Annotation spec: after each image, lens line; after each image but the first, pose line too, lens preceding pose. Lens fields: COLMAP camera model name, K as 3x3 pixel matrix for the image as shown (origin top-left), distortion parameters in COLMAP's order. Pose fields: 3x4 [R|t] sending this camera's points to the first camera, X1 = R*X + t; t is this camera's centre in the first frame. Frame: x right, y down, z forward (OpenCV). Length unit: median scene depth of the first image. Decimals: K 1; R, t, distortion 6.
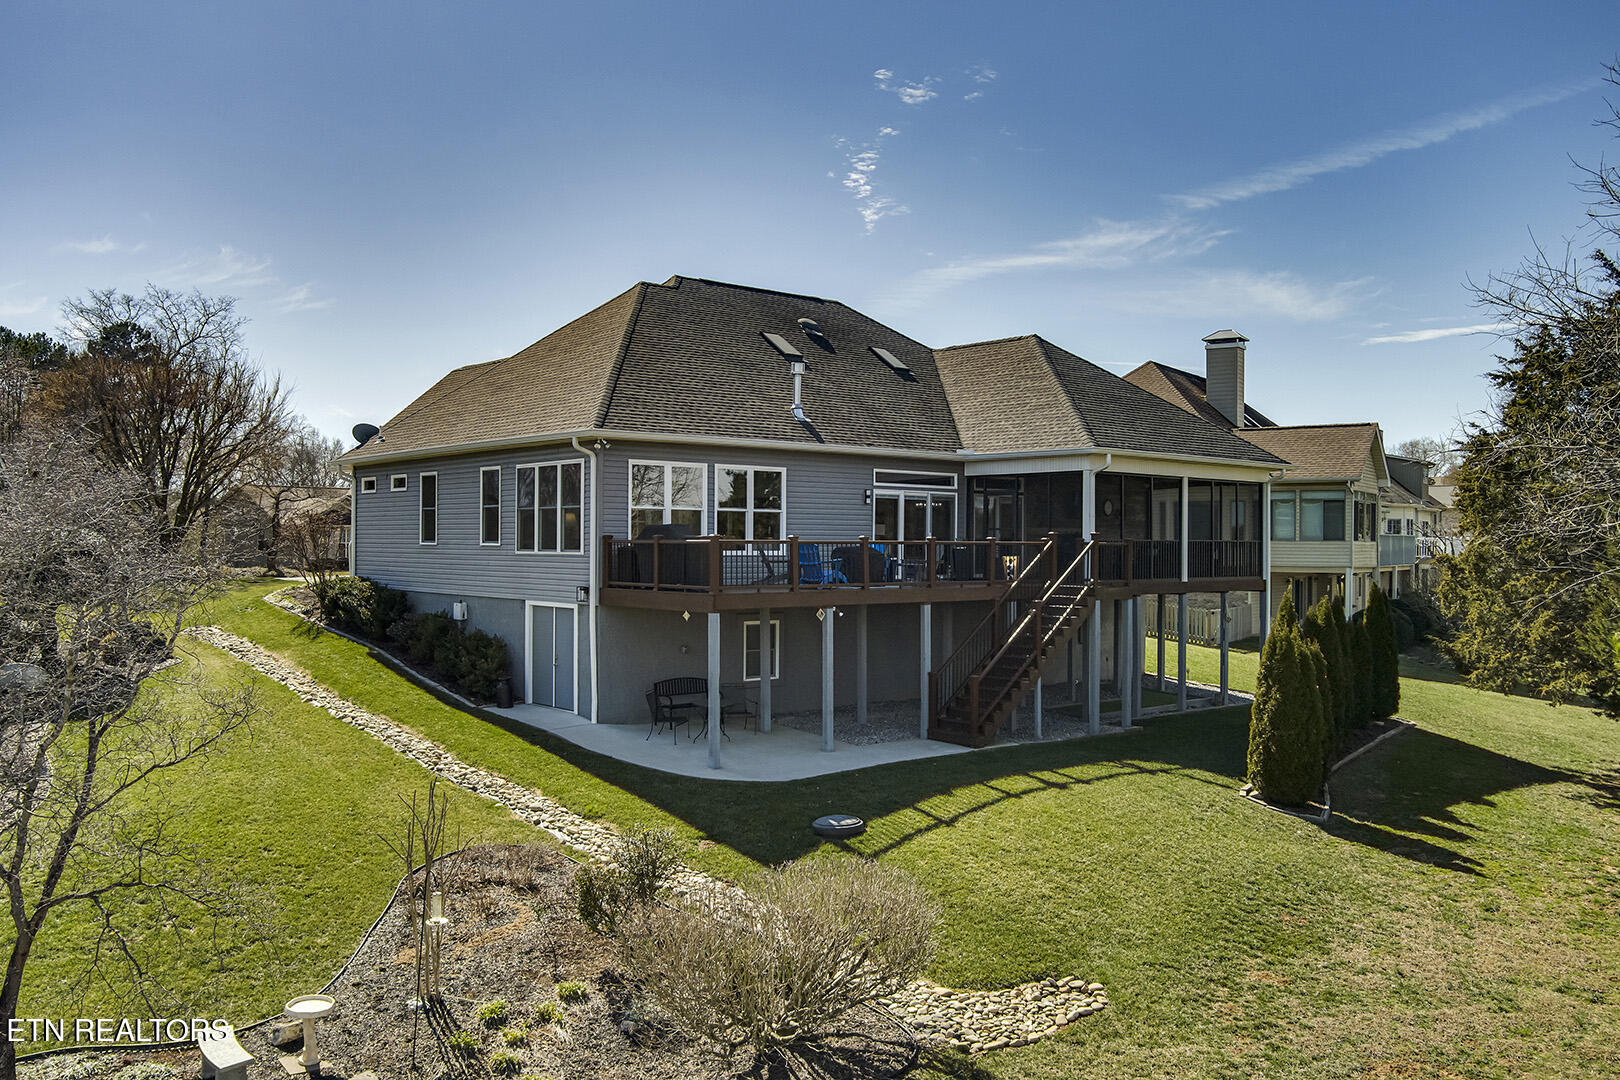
lens RADIAL K [[1428.6, 0, 810.0], [0, 1428.6, 540.0], [0, 0, 1]] dist [-0.074460, 0.018554]
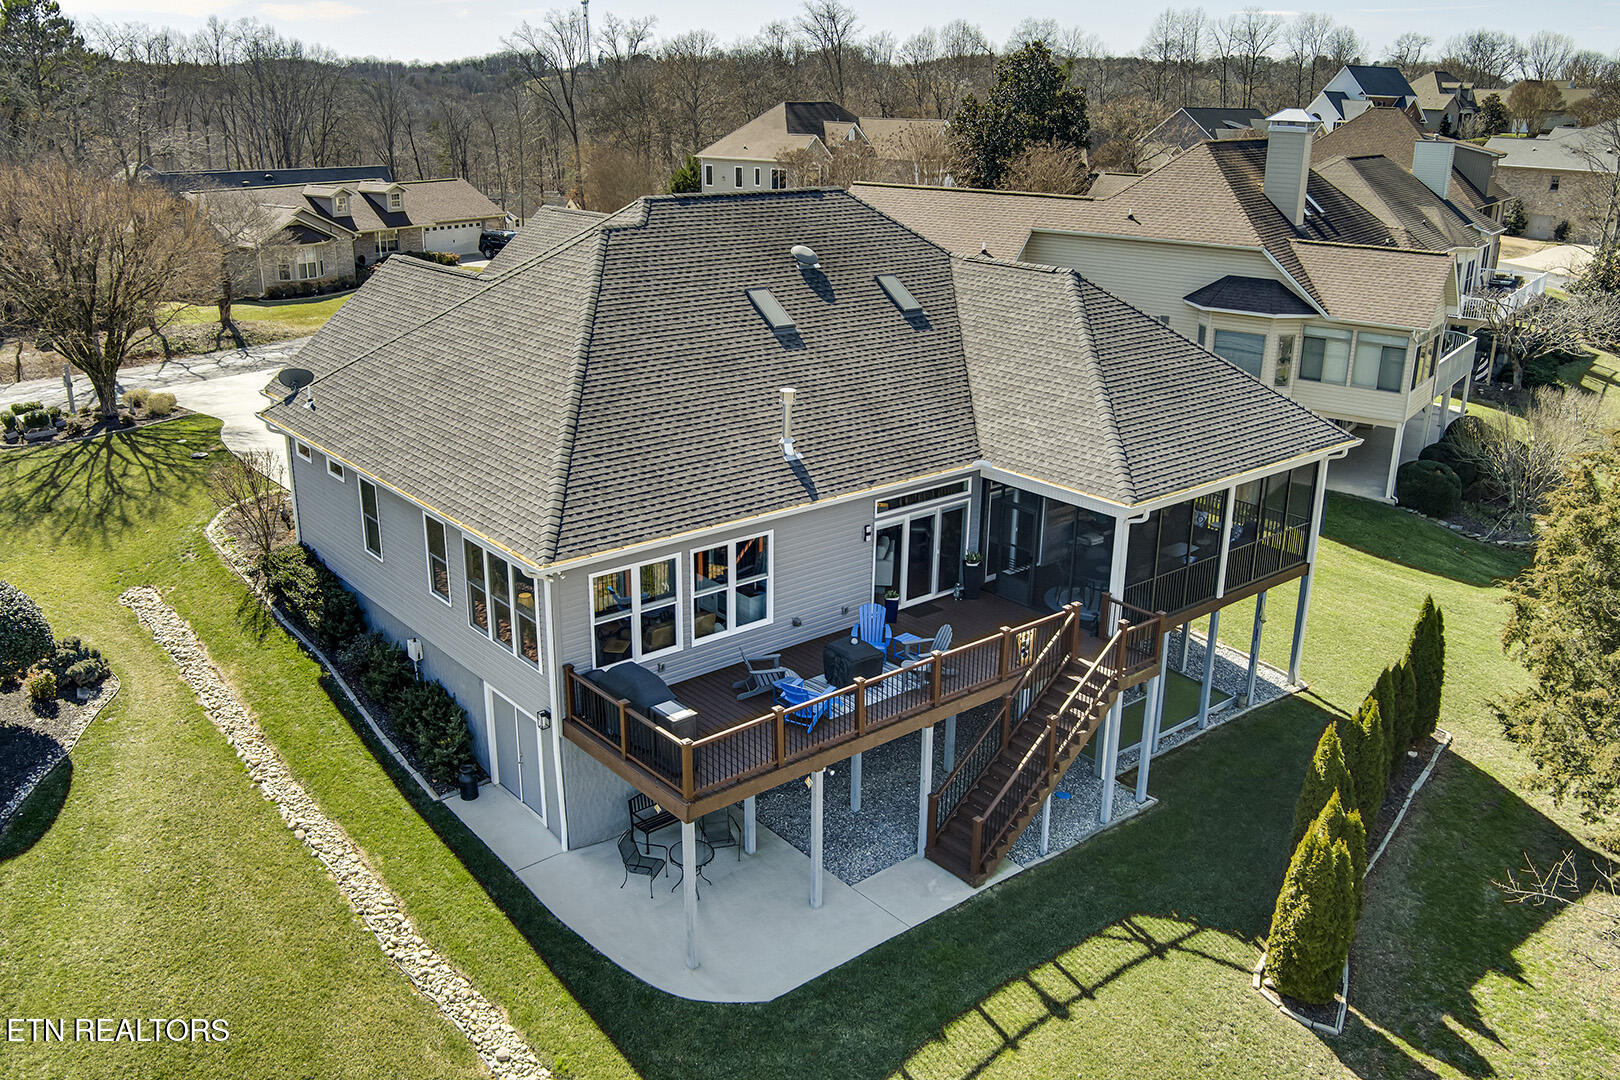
lens RADIAL K [[1428.6, 0, 810.0], [0, 1428.6, 540.0], [0, 0, 1]] dist [-0.074460, 0.018554]
pose [[0.999957, 0.008177, -0.004287, 0.009161], [-0.006128, 0.935098, 0.354337, -0.349708], [0.006906, -0.354296, 0.935108, 0.187321]]
